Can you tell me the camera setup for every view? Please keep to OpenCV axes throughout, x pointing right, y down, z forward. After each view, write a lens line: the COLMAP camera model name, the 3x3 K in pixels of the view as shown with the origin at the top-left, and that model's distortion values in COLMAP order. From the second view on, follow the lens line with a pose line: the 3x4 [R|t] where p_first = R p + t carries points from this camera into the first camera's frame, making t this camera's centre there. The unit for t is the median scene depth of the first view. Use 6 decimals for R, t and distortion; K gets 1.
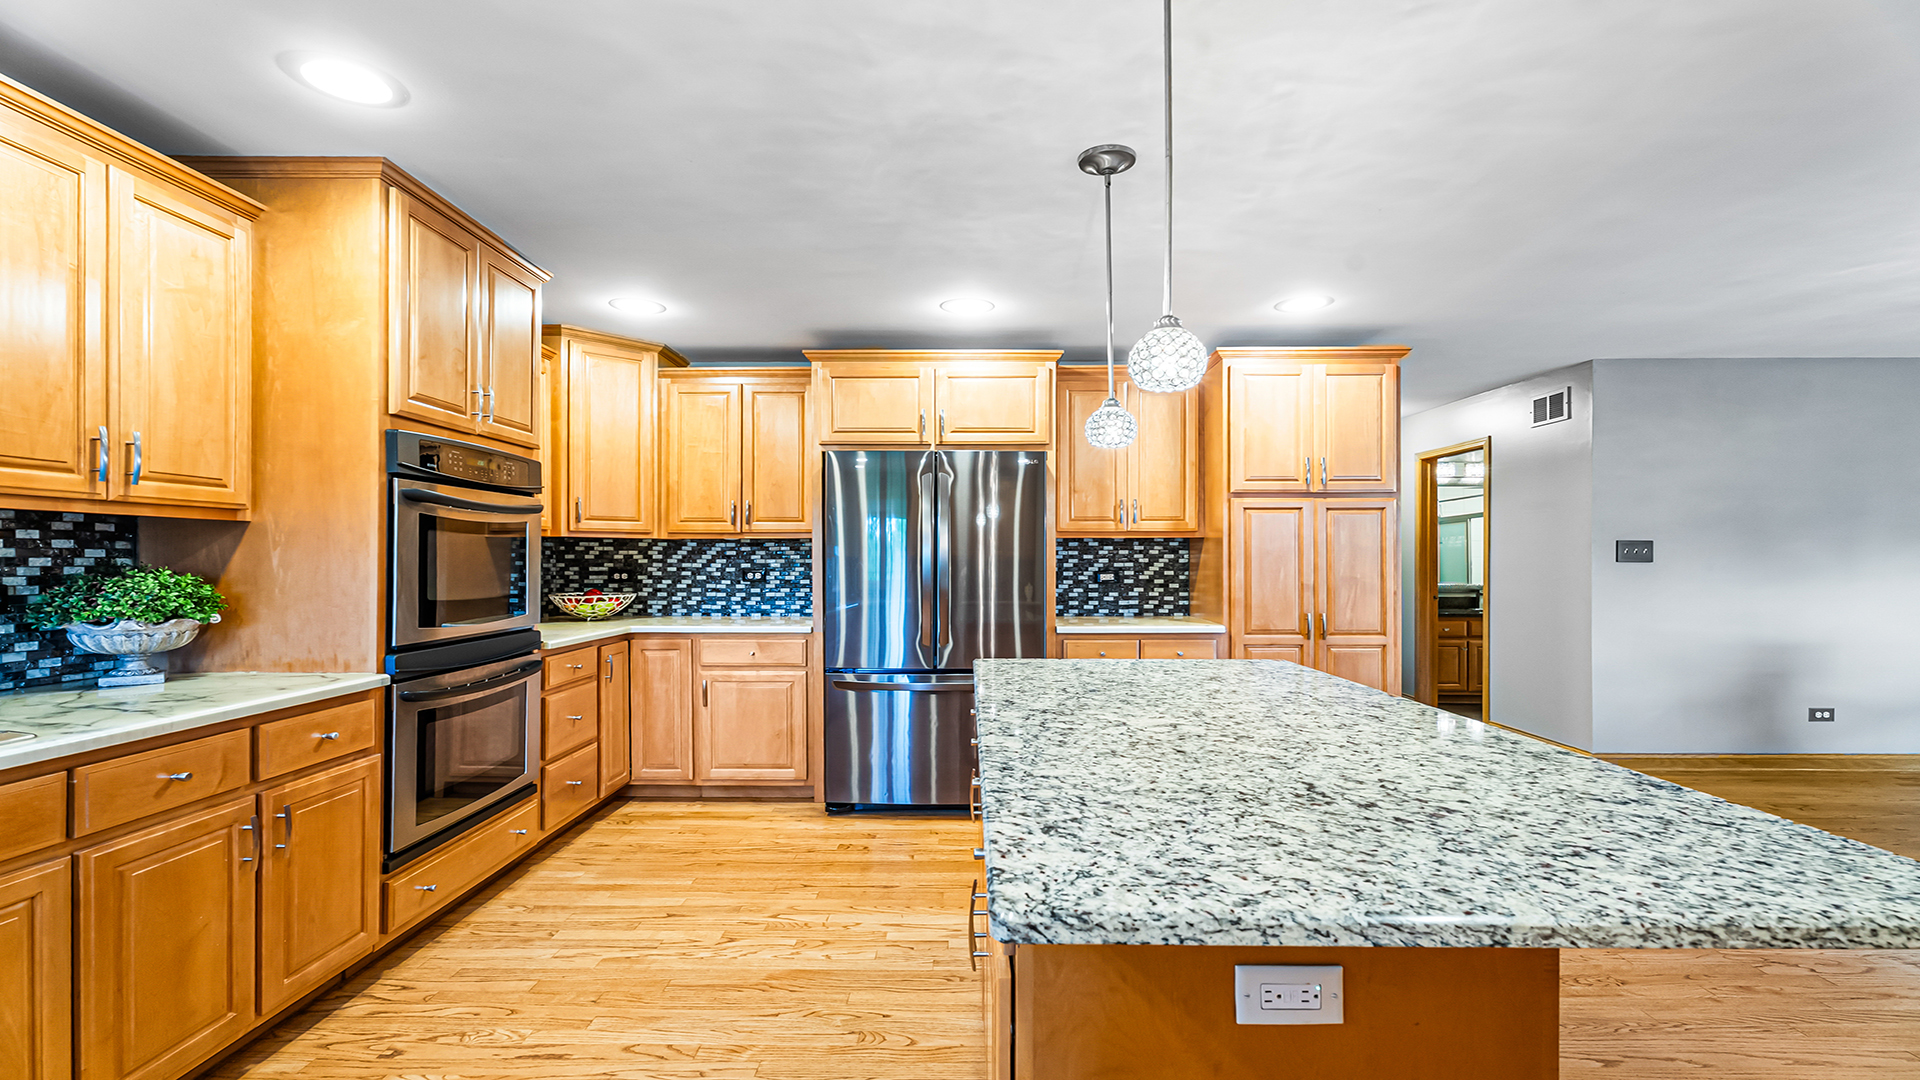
lens RADIAL K [[858.4, 0, 974.4], [0, 858.4, 550.5], [0, 0, 1]] dist [-0.004143, 0.000995]
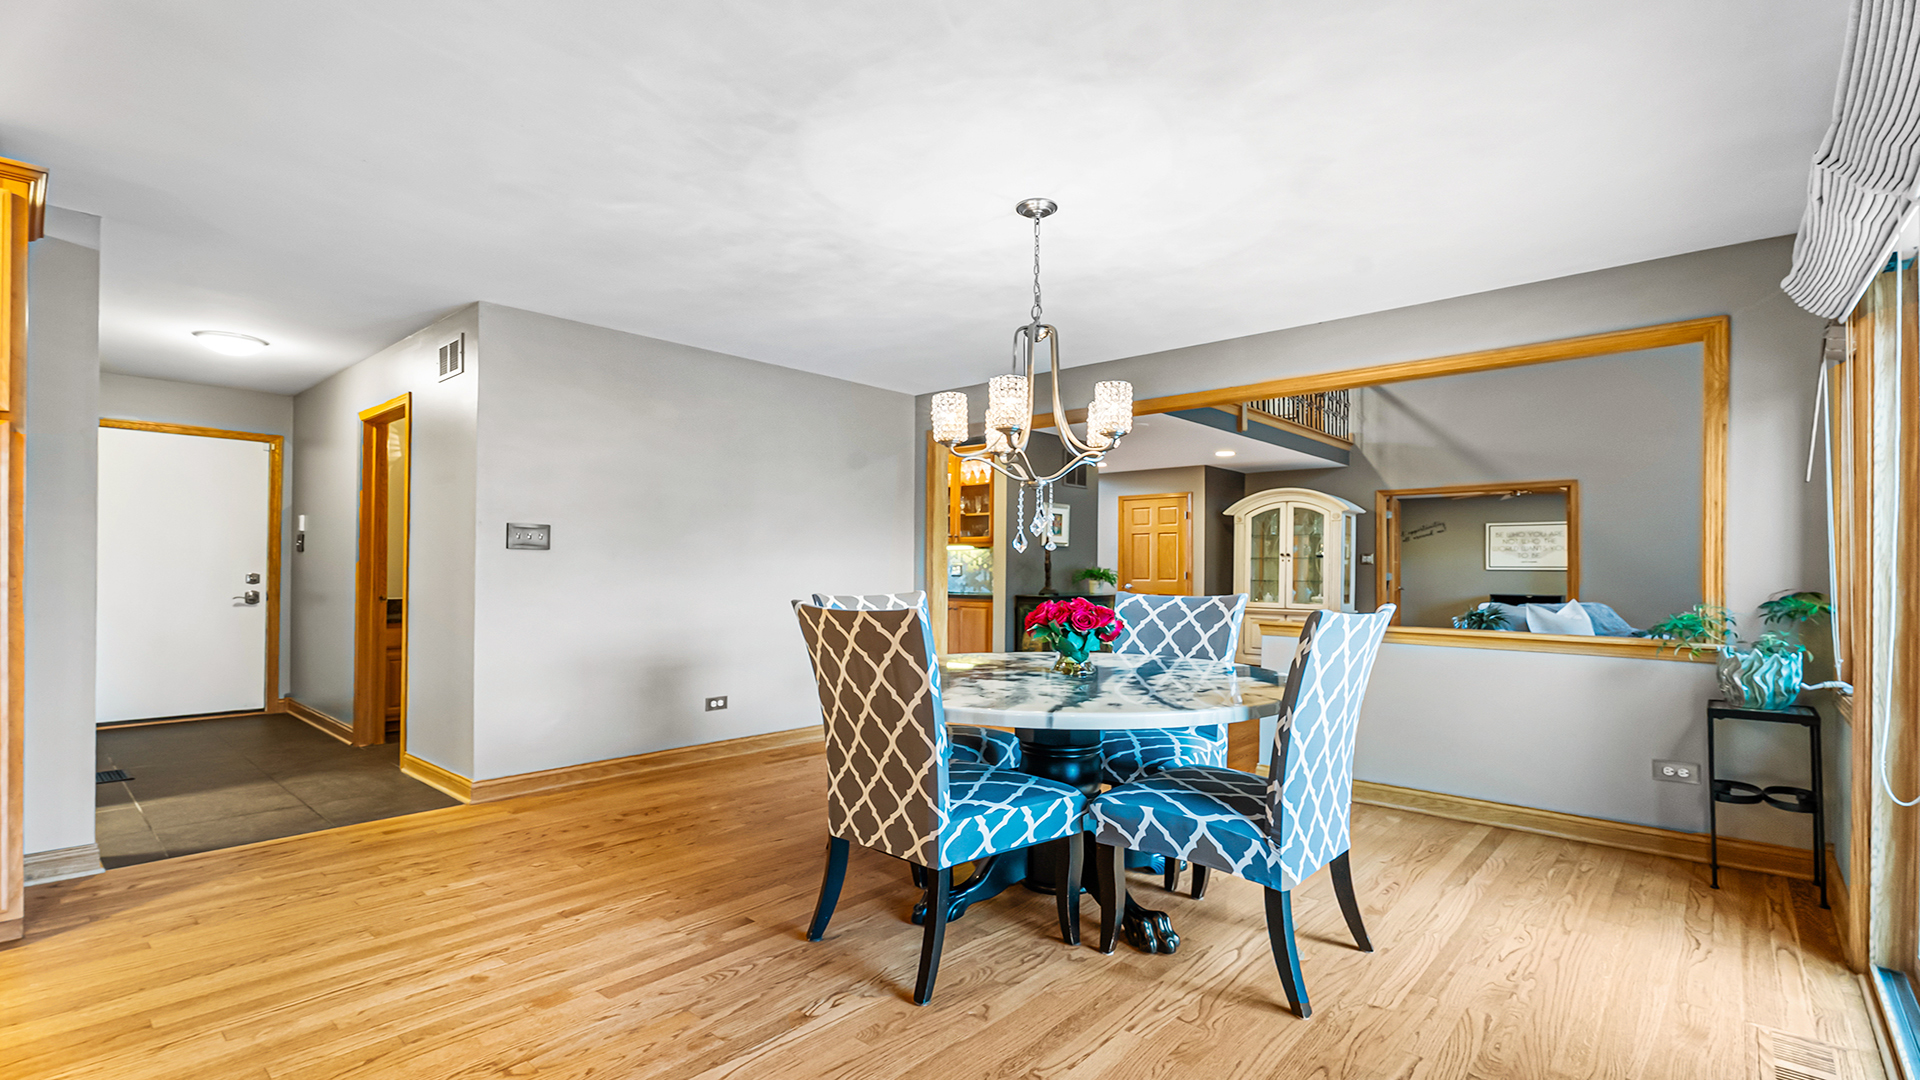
lens RADIAL K [[858.4, 0, 954.6], [0, 858.4, 558.1], [0, 0, 1]] dist [-0.004143, 0.000995]
pose [[0.661130, 0.013980, 0.750141, 0.412104], [-0.013579, 0.999886, -0.006667, 0.022857], [-0.750148, -0.005778, 0.661244, 0.117442]]
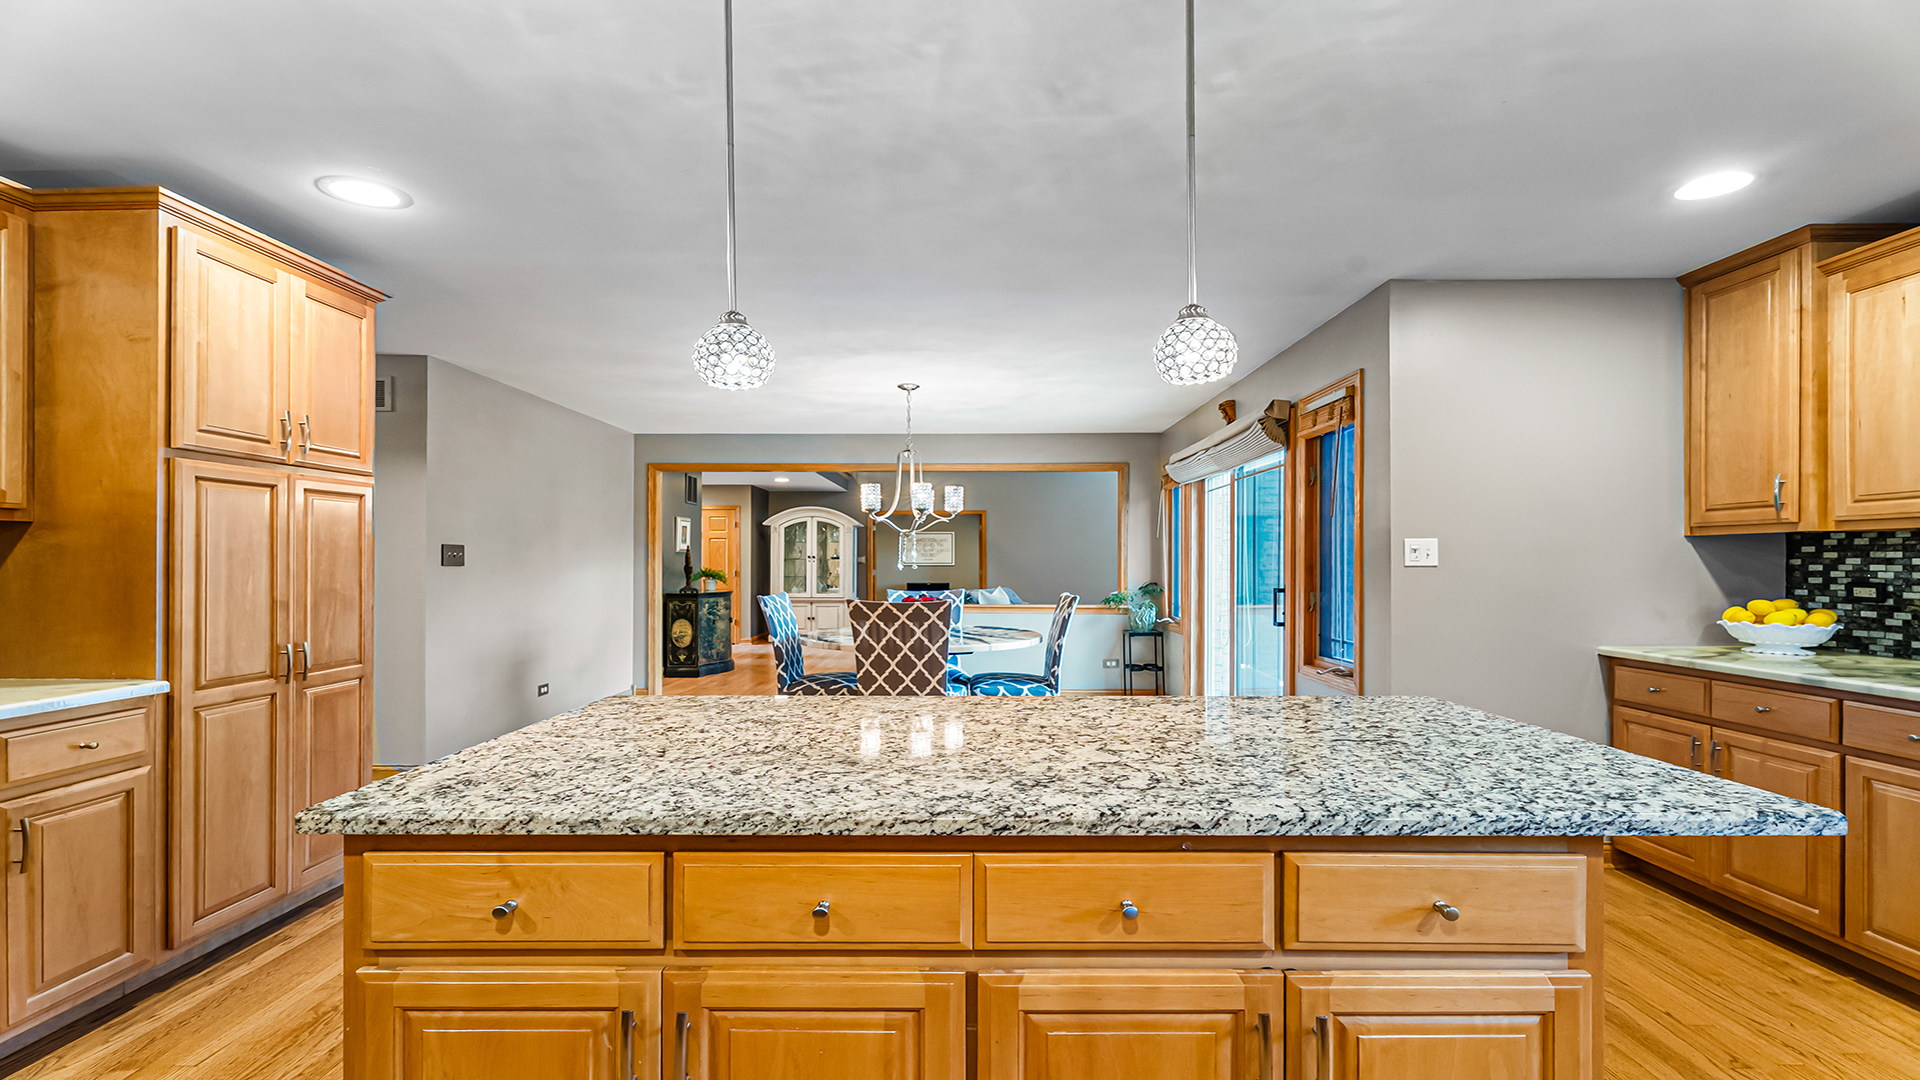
lens RADIAL K [[858.4, 0, 958.4], [0, 858.4, 557.9], [0, 0, 1]] dist [-0.004143, 0.000995]
pose [[0.000978, 0.005431, 0.999985, -0.234555], [-0.011022, 0.999925, -0.005420, 0.003024], [-0.999939, -0.011016, 0.001038, 0.409777]]
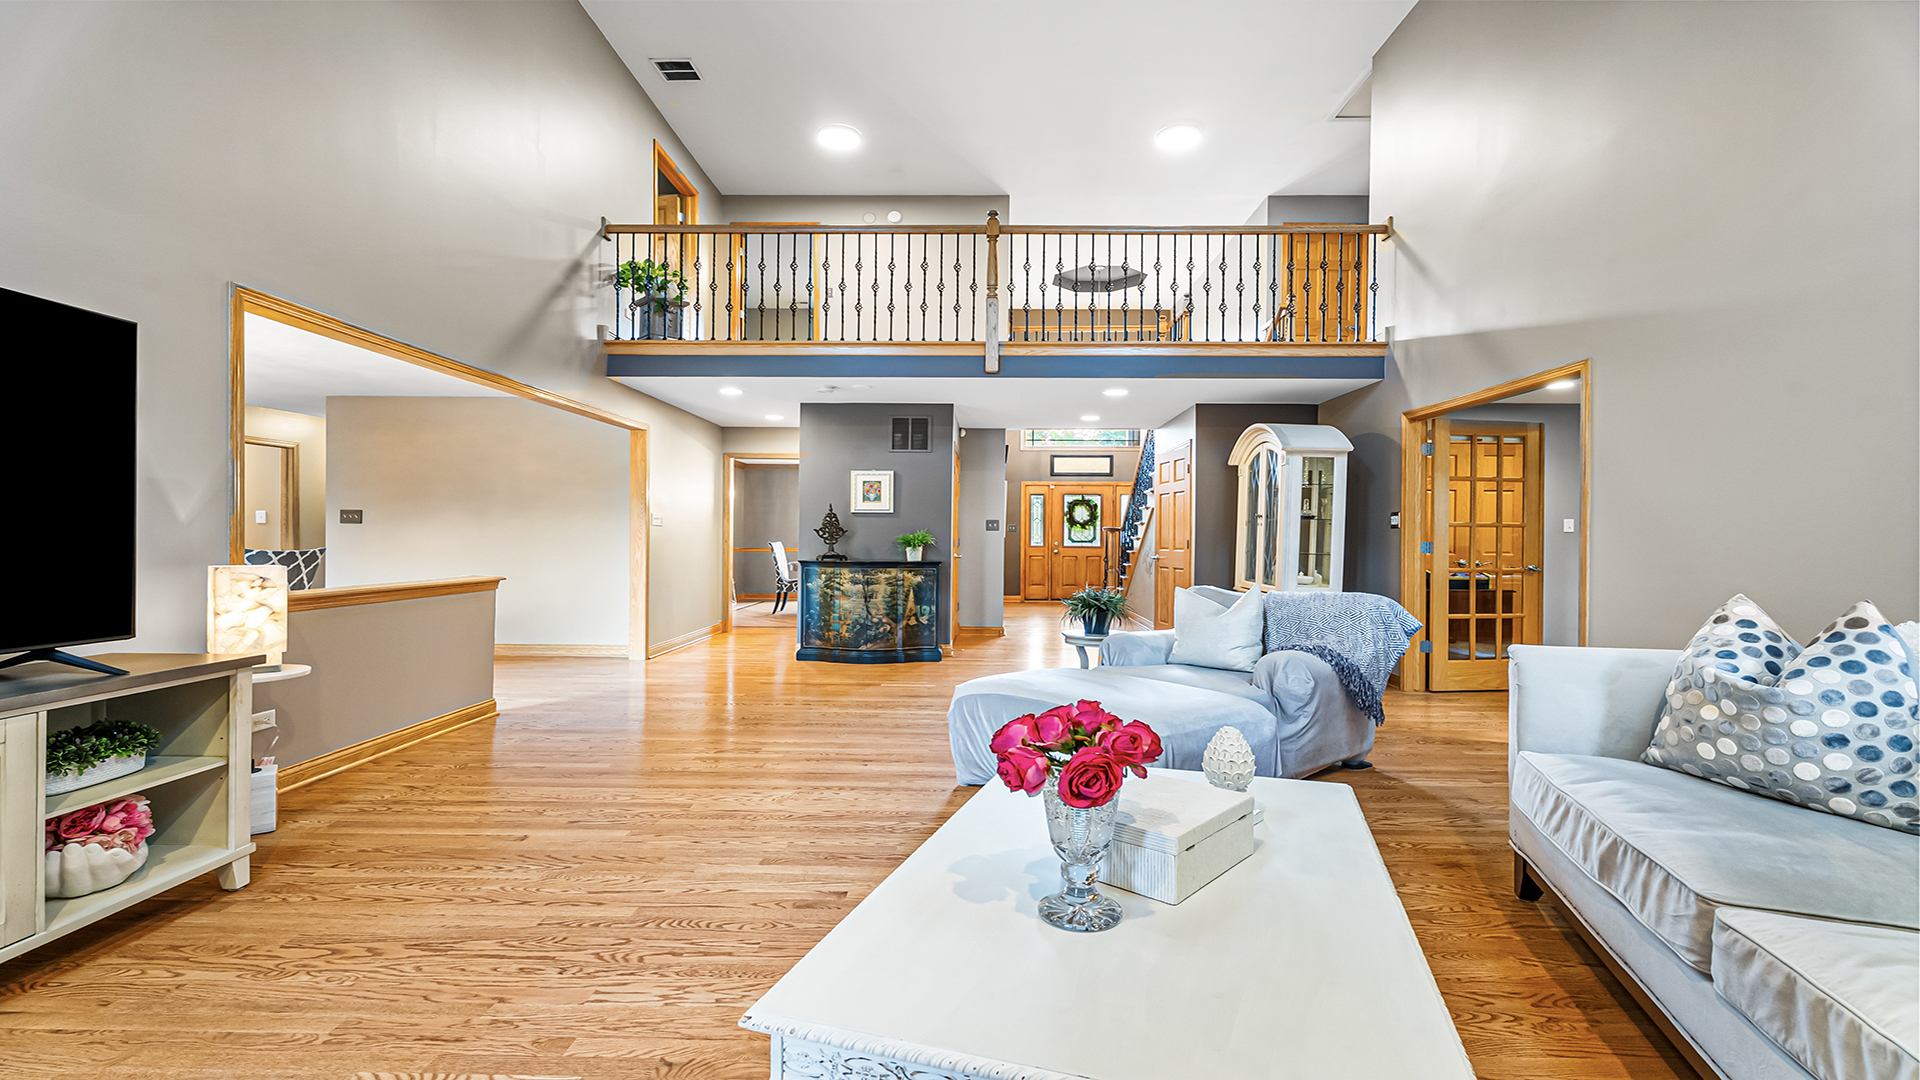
lens RADIAL K [[858.4, 0, 966.8], [0, 858.4, 542.0], [0, 0, 1]] dist [-0.004143, 0.000995]
pose [[0.999907, 0.007470, -0.011370, 1.970566], [-0.007369, 0.999933, 0.008907, 0.027869], [0.011436, -0.008823, 0.999896, -0.621450]]
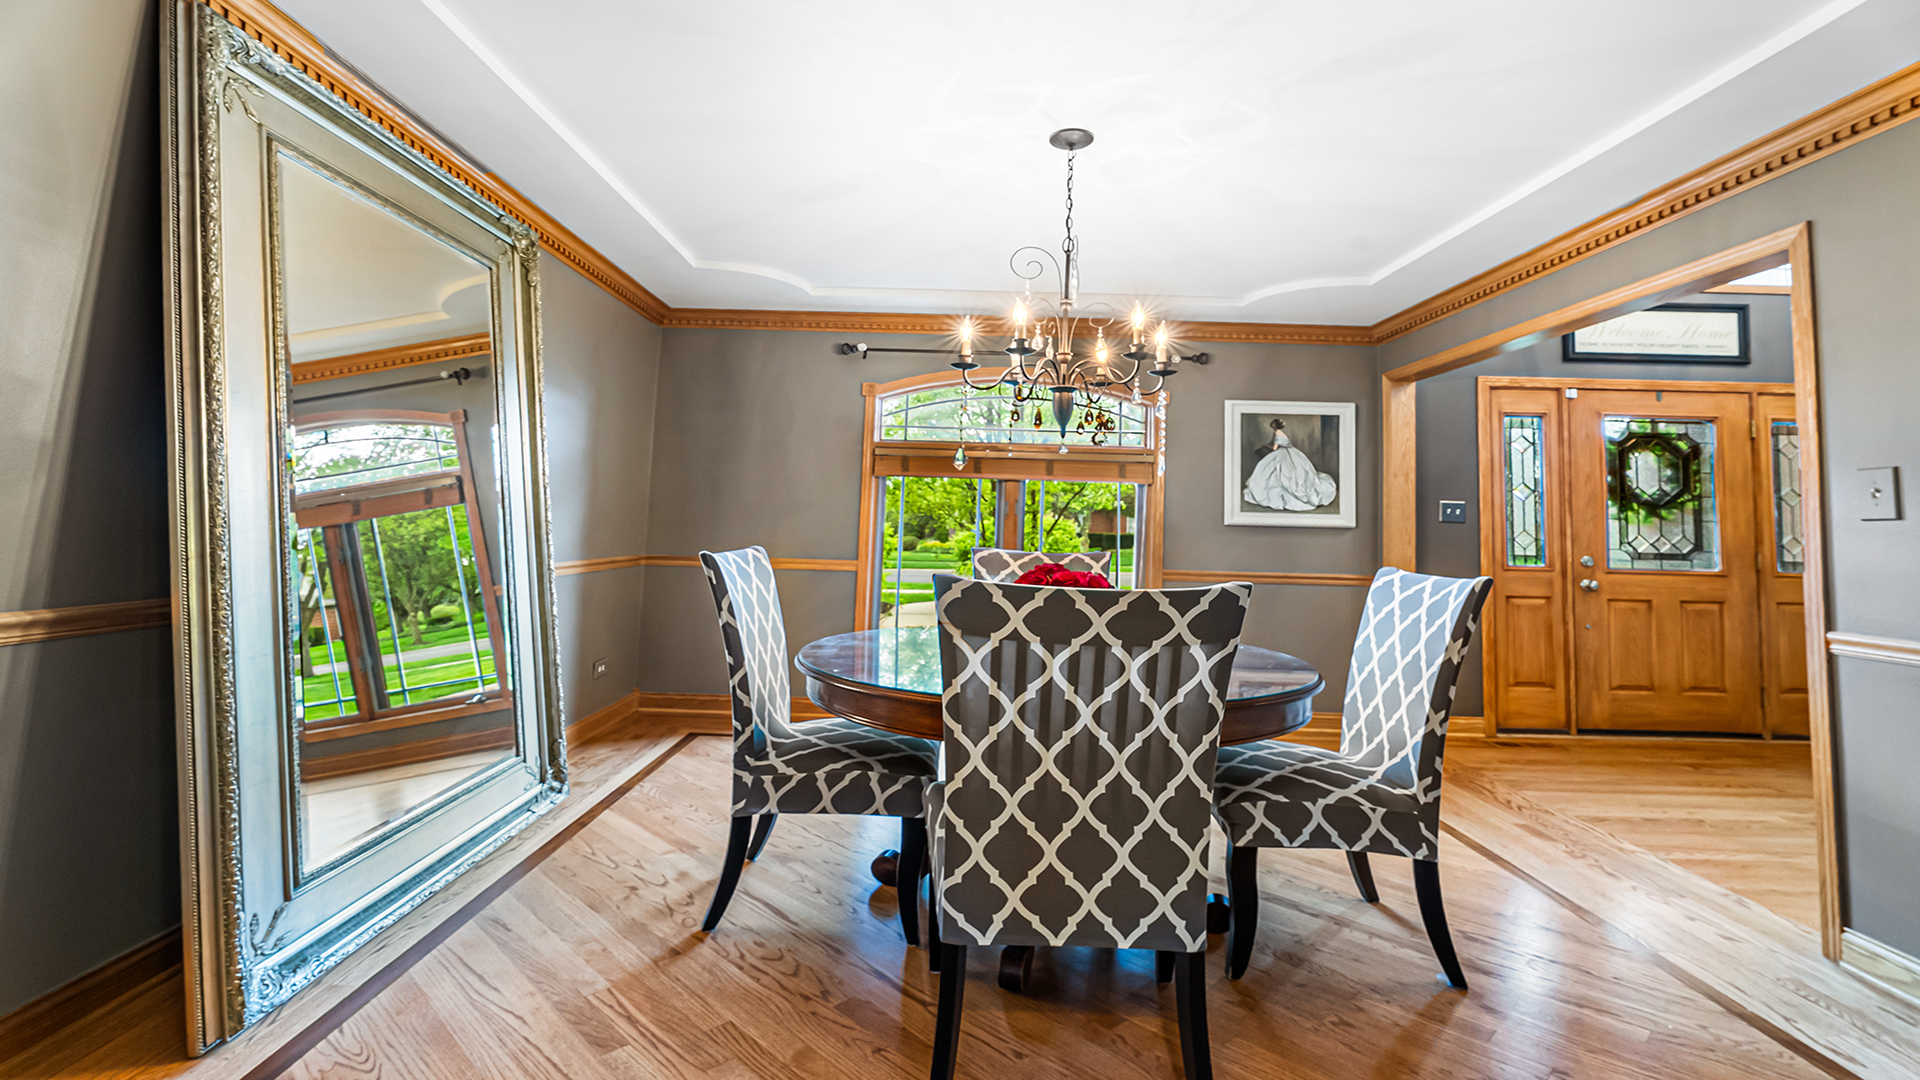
lens RADIAL K [[858.4, 0, 961.9], [0, 858.4, 494.5], [0, 0, 1]] dist [-0.004143, 0.000995]
pose [[0.999501, 0.029801, 0.010502, 1.506866], [-0.029427, 0.998985, -0.034096, 0.035850], [-0.011508, 0.033770, 0.999363, 1.376364]]
